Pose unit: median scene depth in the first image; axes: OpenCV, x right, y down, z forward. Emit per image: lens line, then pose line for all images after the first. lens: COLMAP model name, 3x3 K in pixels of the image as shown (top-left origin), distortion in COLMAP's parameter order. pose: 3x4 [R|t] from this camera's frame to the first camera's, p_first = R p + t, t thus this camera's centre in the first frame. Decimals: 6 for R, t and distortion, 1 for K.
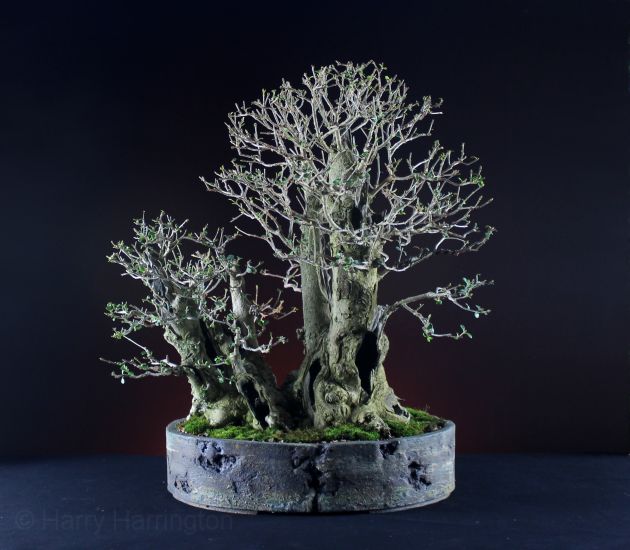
lens RADIAL K [[955.8, 0, 234.6], [0, 955.8, 256.3], [0, 0, 1]] dist [-0.133259, 0.000000]
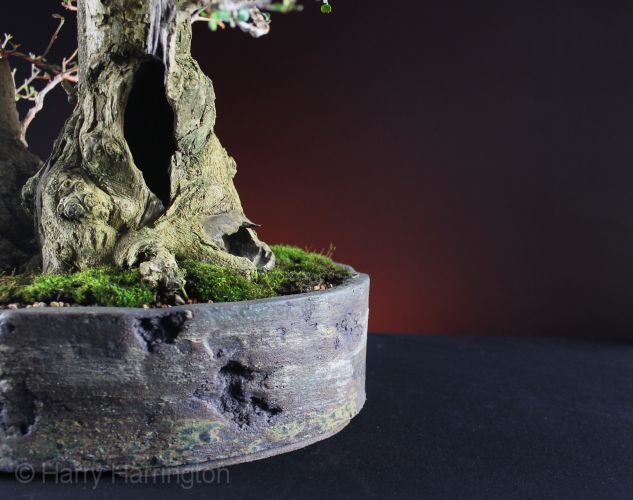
lens RADIAL K [[738.2, 0, 321.6], [0, 738.2, 245.3], [0, 0, 1]] dist [-0.073580, 0.000000]
pose [[0.999244, 0.032918, -0.020669, 0.229007], [-0.030262, 0.992576, 0.117798, 0.122582], [0.024393, -0.117083, 0.992822, 0.662635]]
